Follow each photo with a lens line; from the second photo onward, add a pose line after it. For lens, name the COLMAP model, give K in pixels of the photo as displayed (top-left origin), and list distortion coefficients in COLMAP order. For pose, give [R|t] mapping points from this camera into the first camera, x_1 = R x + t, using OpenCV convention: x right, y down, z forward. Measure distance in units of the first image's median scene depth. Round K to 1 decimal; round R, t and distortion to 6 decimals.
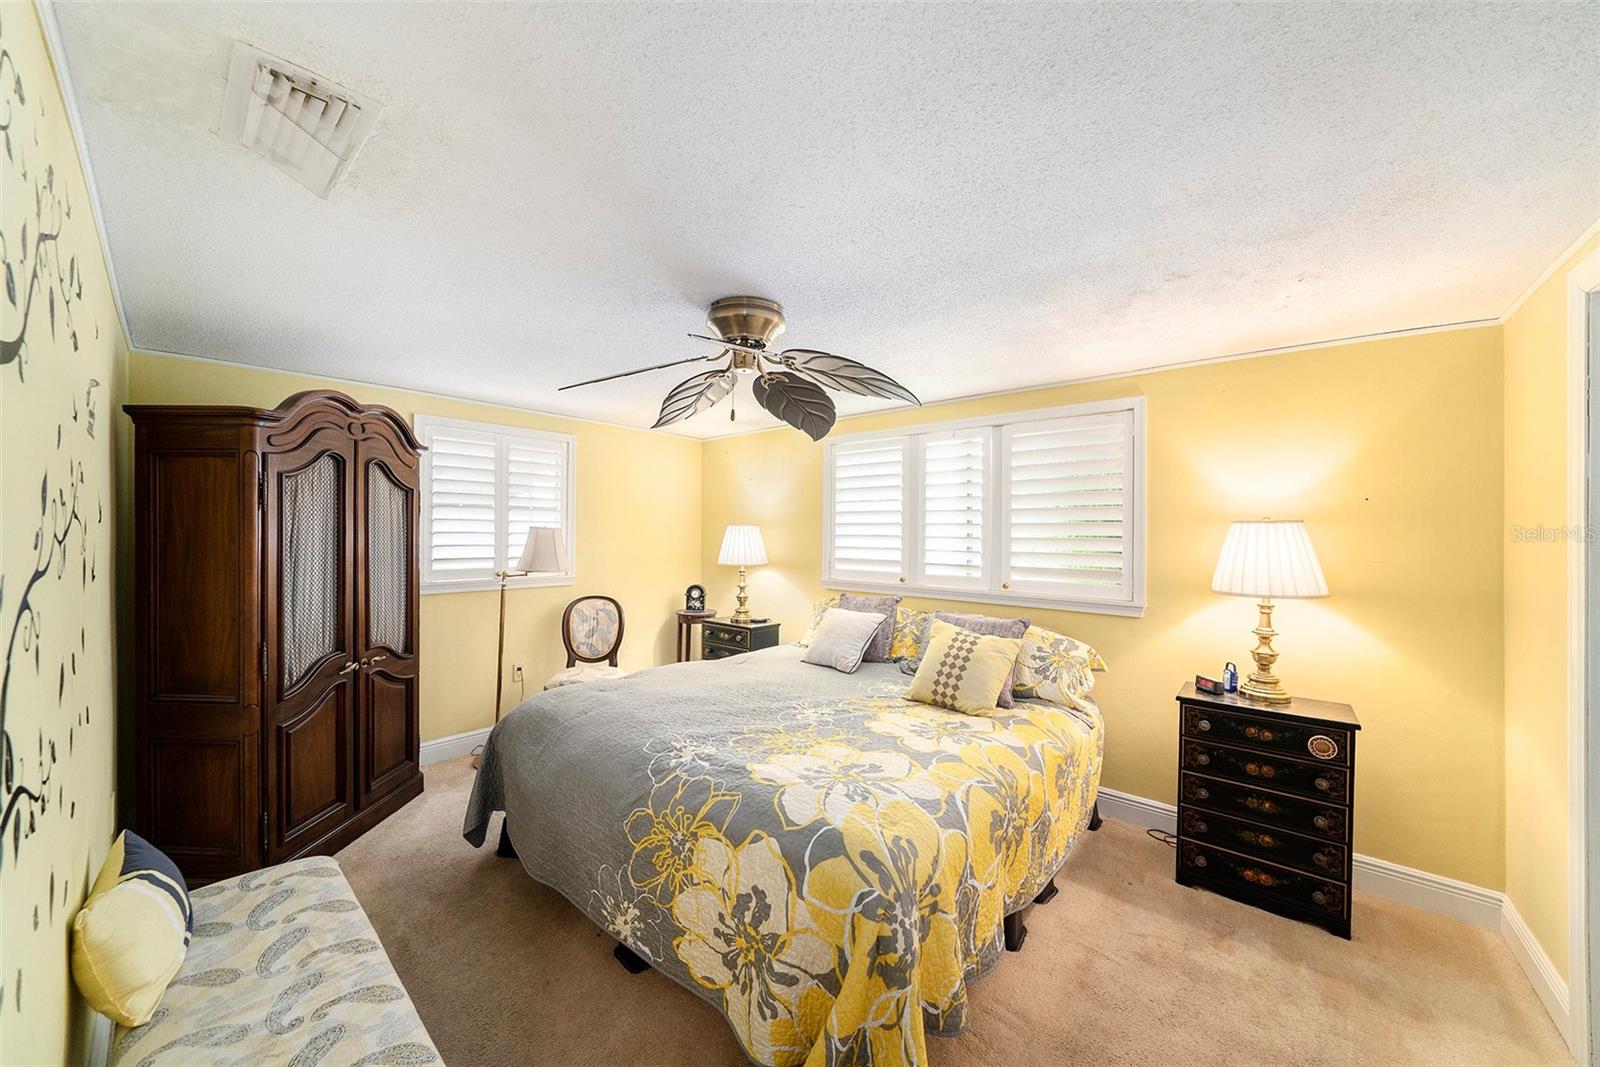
lens RADIAL K [[565.3, 0, 795.3], [0, 565.3, 534.1], [0, 0, 1]] dist [-0.037097, 0.009798]
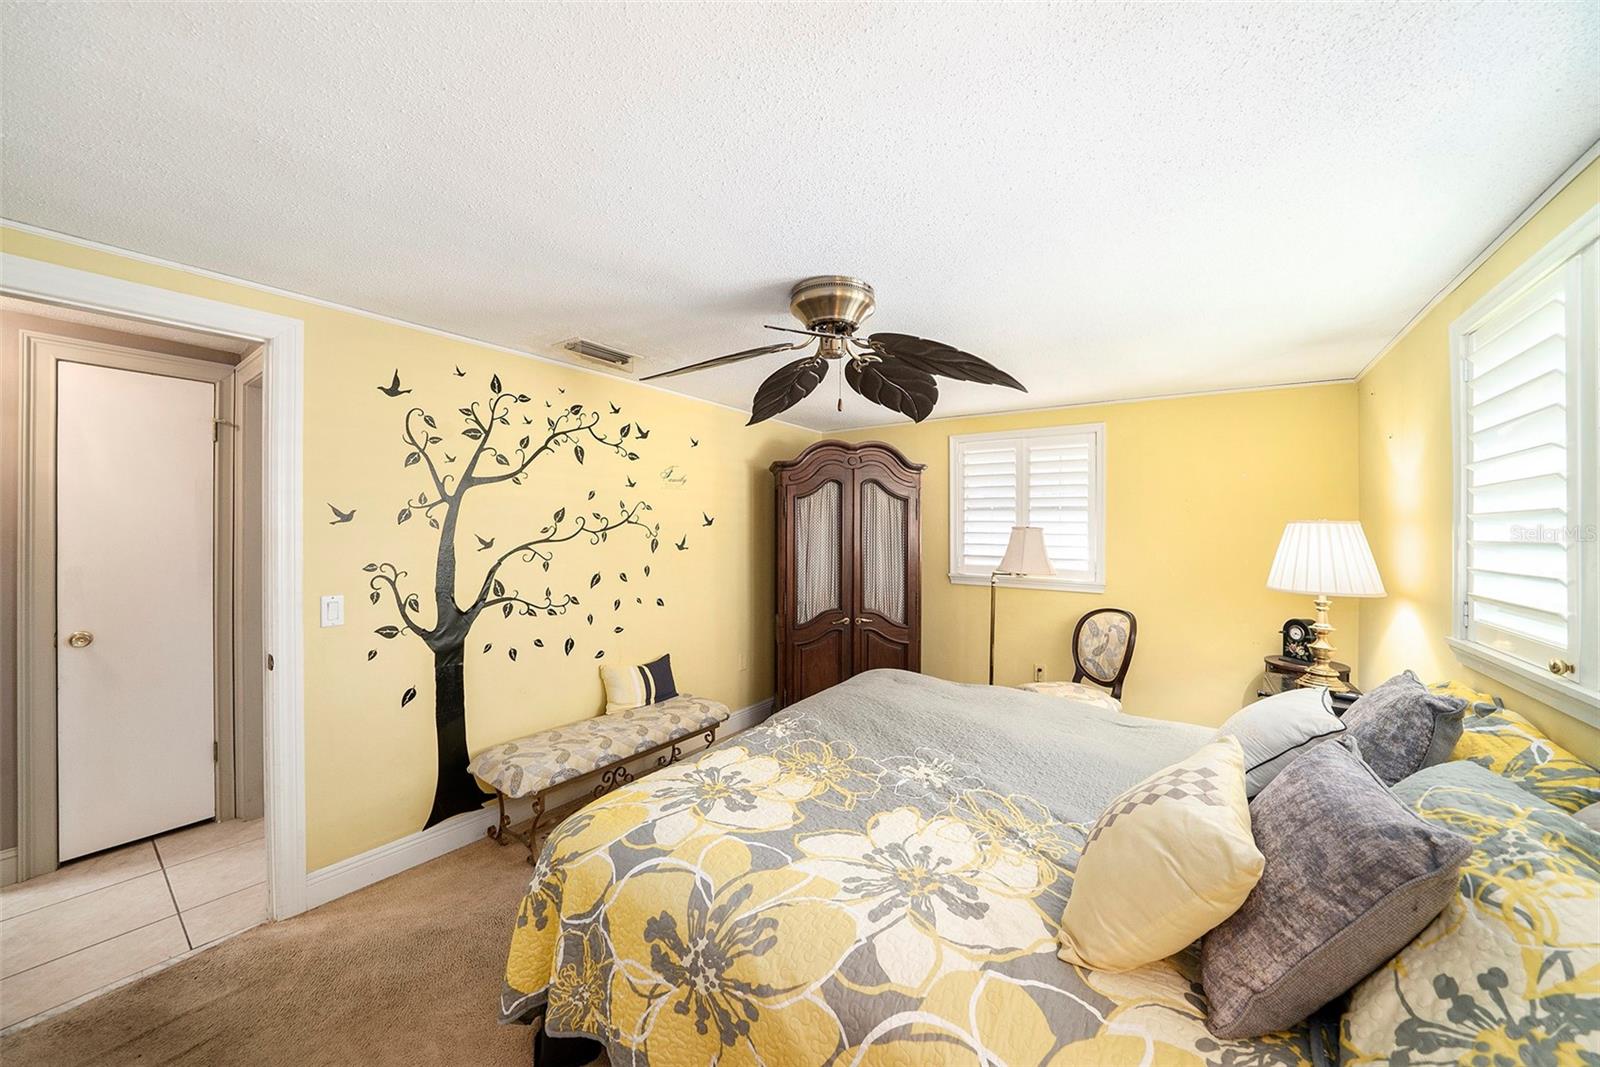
lens RADIAL K [[565.5, 0, 794.9], [0, 565.5, 524.8], [0, 0, 1]] dist [-0.024731, 0.000008]
pose [[0.111503, -0.006988, -0.993740, 0.721884], [-0.017424, 0.999808, -0.008986, -0.002277], [0.993611, 0.018317, 0.111360, 0.708777]]
